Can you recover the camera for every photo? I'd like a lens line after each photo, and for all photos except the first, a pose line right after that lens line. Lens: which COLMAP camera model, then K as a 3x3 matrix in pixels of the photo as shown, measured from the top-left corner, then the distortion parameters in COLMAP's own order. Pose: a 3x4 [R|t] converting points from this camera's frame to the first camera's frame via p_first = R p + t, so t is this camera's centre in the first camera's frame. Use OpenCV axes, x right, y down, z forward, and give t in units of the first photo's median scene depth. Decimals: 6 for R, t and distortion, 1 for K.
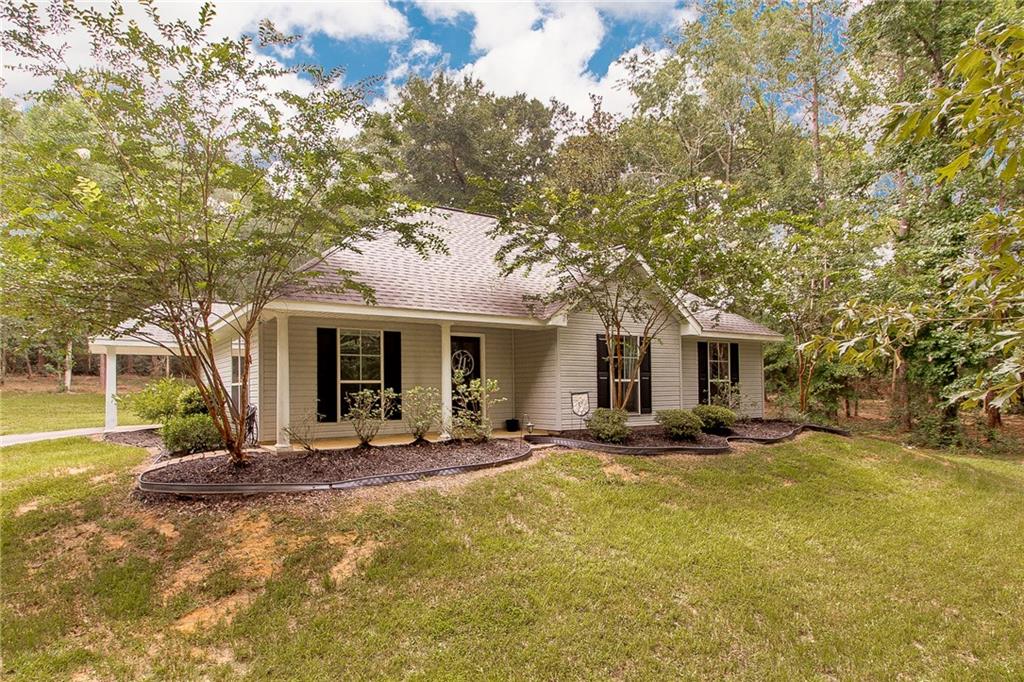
lens RADIAL K [[563.8, 0, 510.4], [0, 563.8, 404.3], [0, 0, 1]] dist [0.025022, -0.000783]
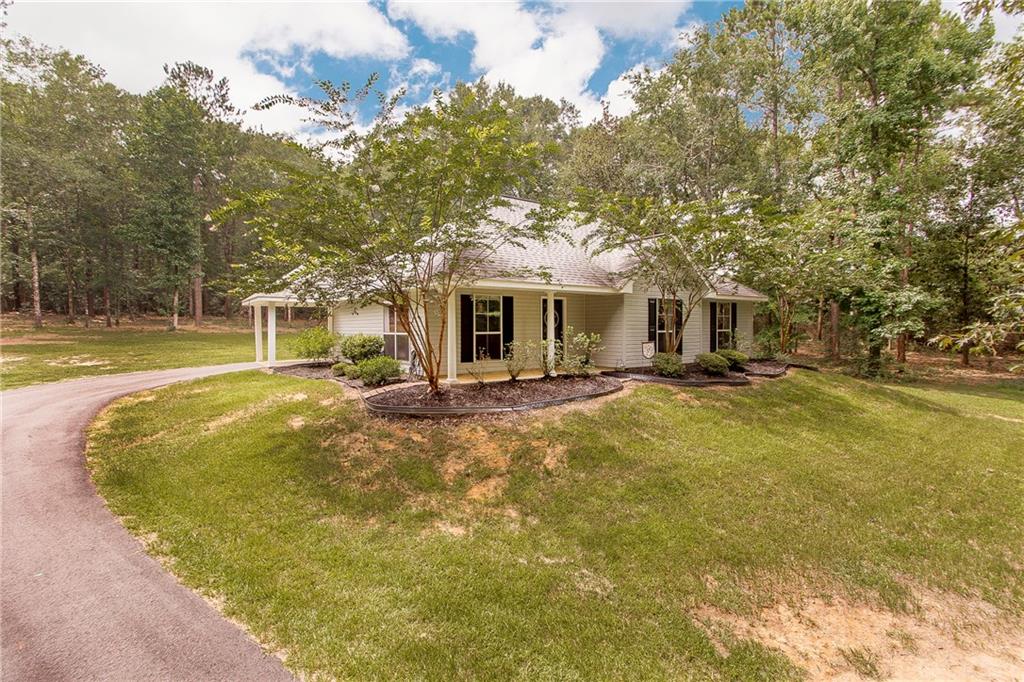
lens RADIAL K [[464.5, 0, 508.5], [0, 464.5, 352.9], [0, 0, 1]] dist [0.018271, 0.000057]
pose [[0.999361, 0.003030, 0.035616, -0.242699], [-0.004127, 0.999518, 0.030781, -0.025106], [-0.035506, -0.030908, 0.998891, -0.136865]]
